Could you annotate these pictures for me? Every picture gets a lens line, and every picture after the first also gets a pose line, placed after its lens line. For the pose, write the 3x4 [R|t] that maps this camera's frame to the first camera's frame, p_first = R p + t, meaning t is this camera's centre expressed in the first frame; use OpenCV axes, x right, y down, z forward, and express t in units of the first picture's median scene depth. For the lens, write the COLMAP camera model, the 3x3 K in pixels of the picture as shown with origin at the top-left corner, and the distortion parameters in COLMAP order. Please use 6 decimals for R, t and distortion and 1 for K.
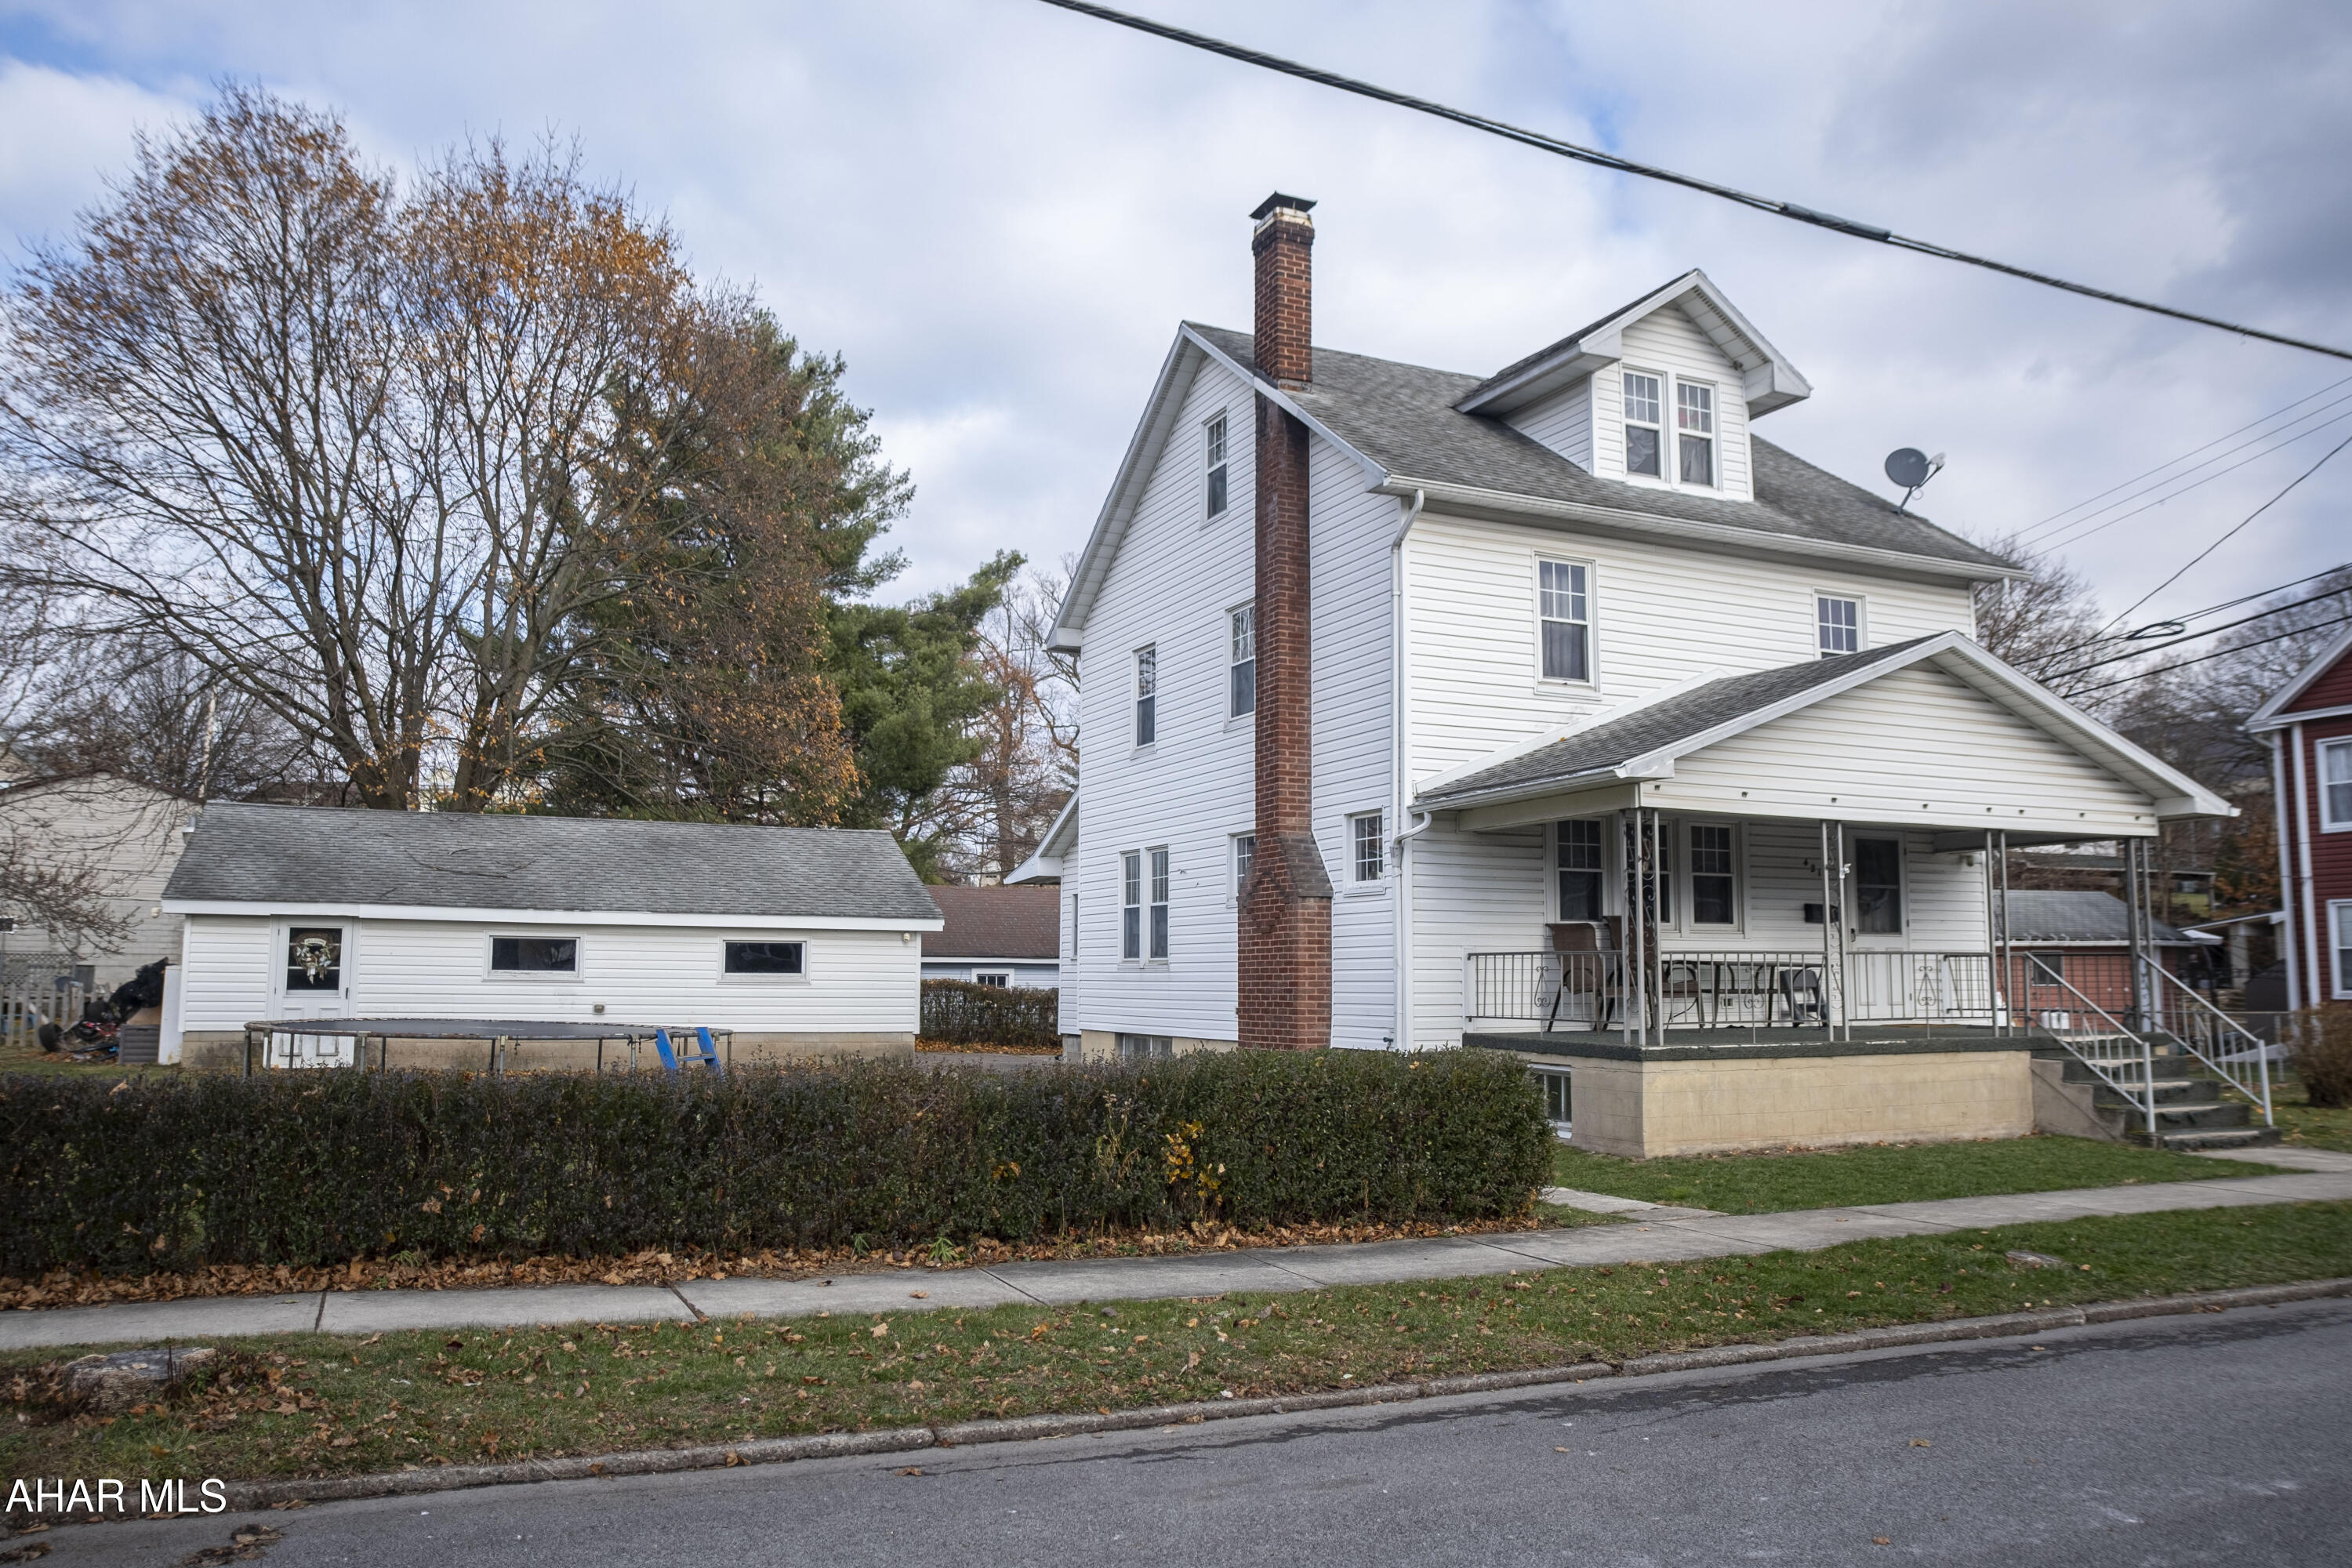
lens RADIAL K [[1718.8, 0, 1176.0], [0, 1718.8, 784.0], [0, 0, 1]] dist [-0.082454, 0.058970]
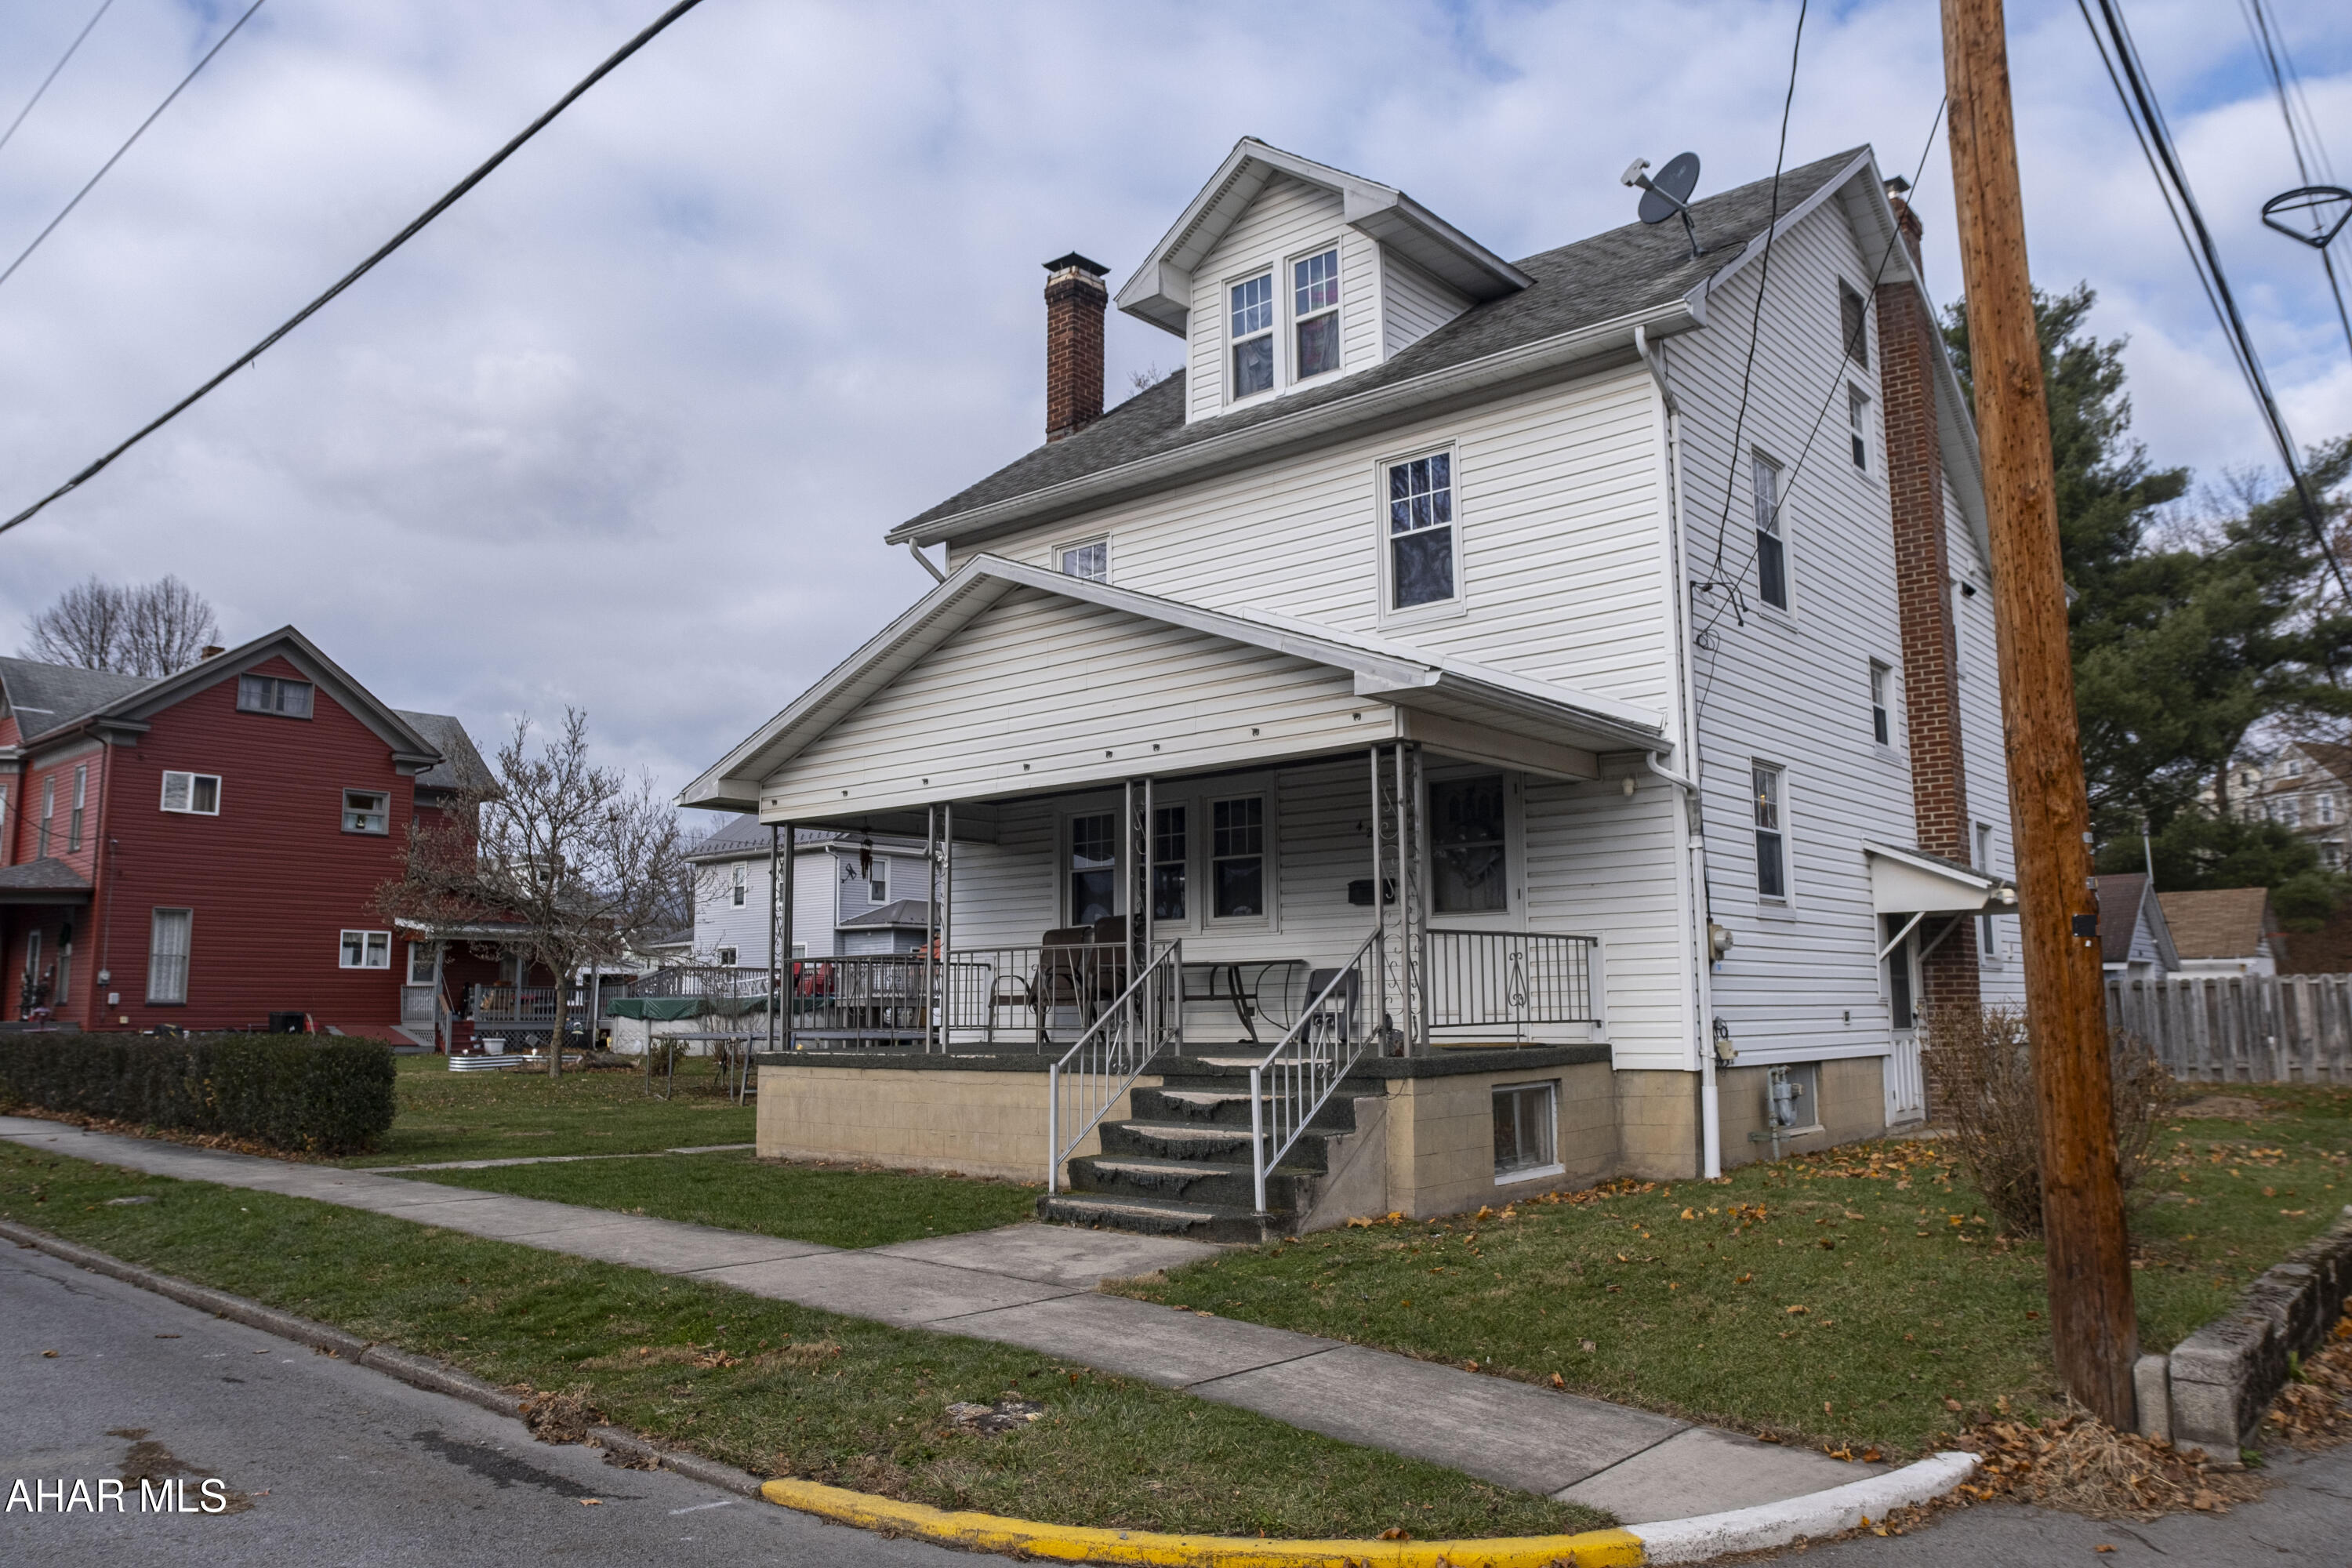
lens RADIAL K [[1671.8, 0, 1168.5], [0, 1671.8, 794.2], [0, 0, 1]] dist [-0.073012, 0.049843]
pose [[0.417860, -0.126089, -0.899719, 0.973458], [0.111542, 0.989950, -0.086930, 0.084159], [0.901638, -0.064032, 0.427725, 0.587261]]
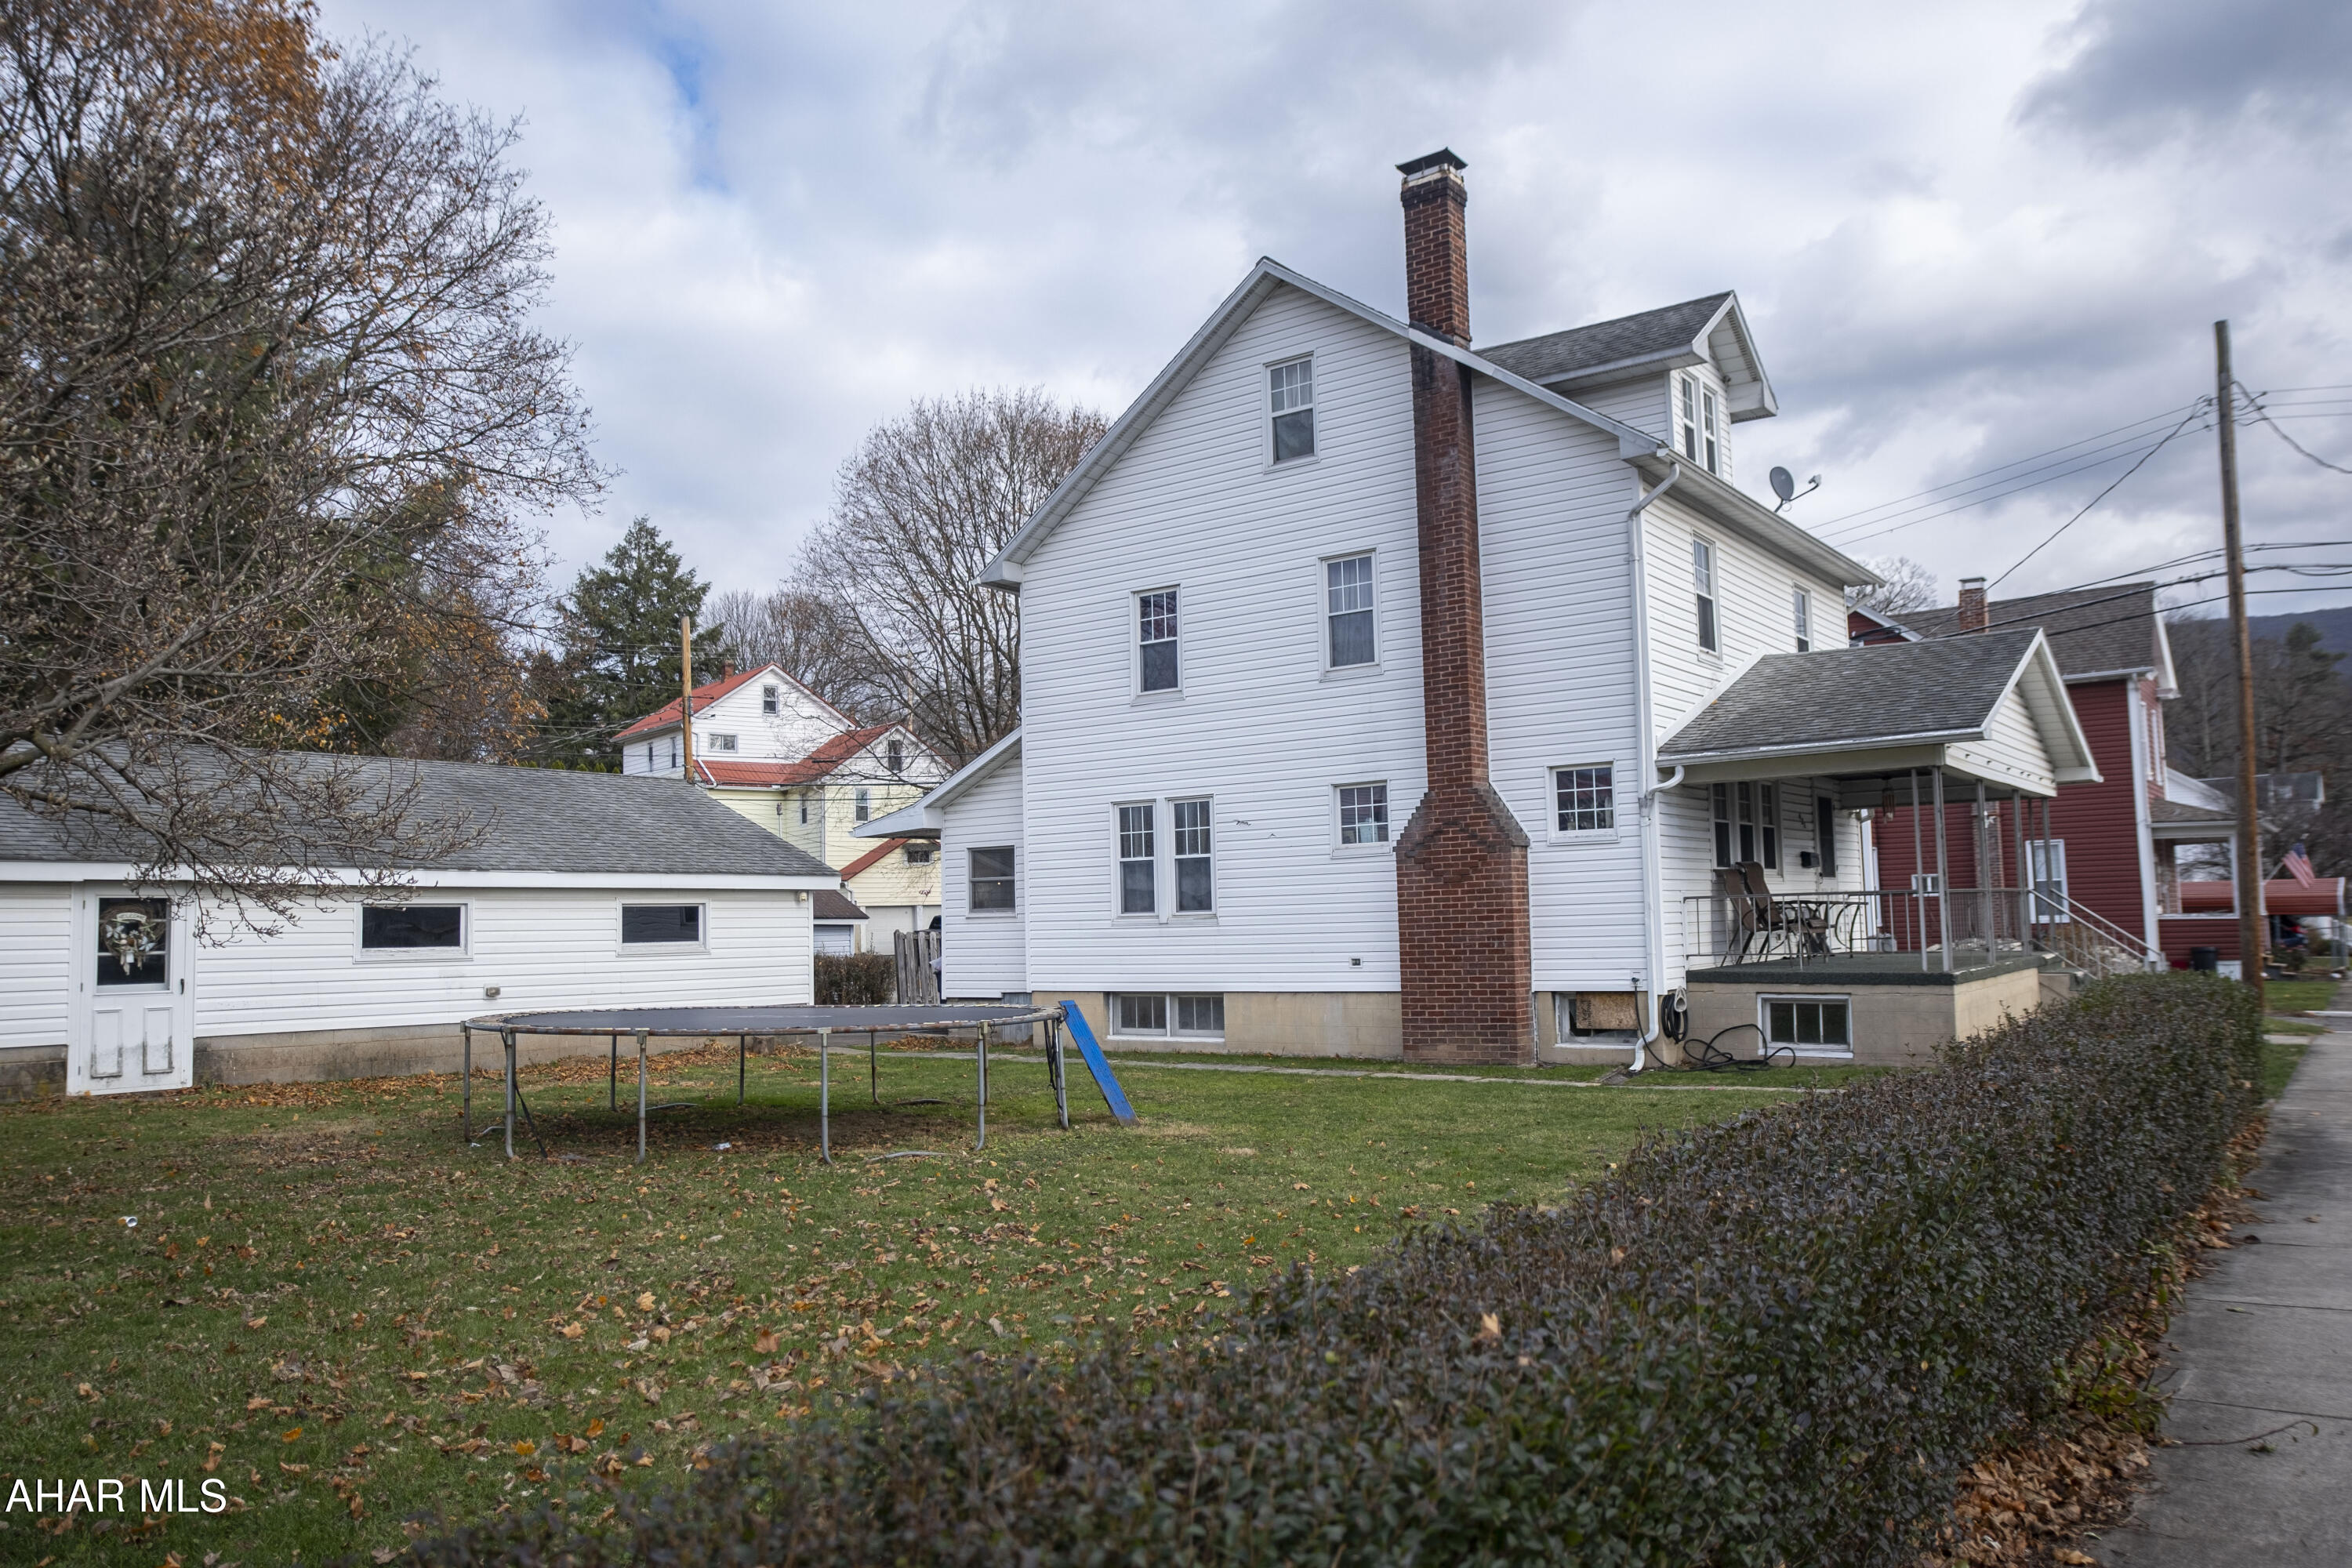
lens RADIAL K [[1671.8, 0, 1168.5], [0, 1671.8, 794.2], [0, 0, 1]] dist [-0.073012, 0.049843]
pose [[0.876223, 0.011906, 0.481758, -0.540324], [-0.025971, 0.999409, 0.022537, 0.016191], [-0.481205, -0.032259, 0.876014, 0.208707]]
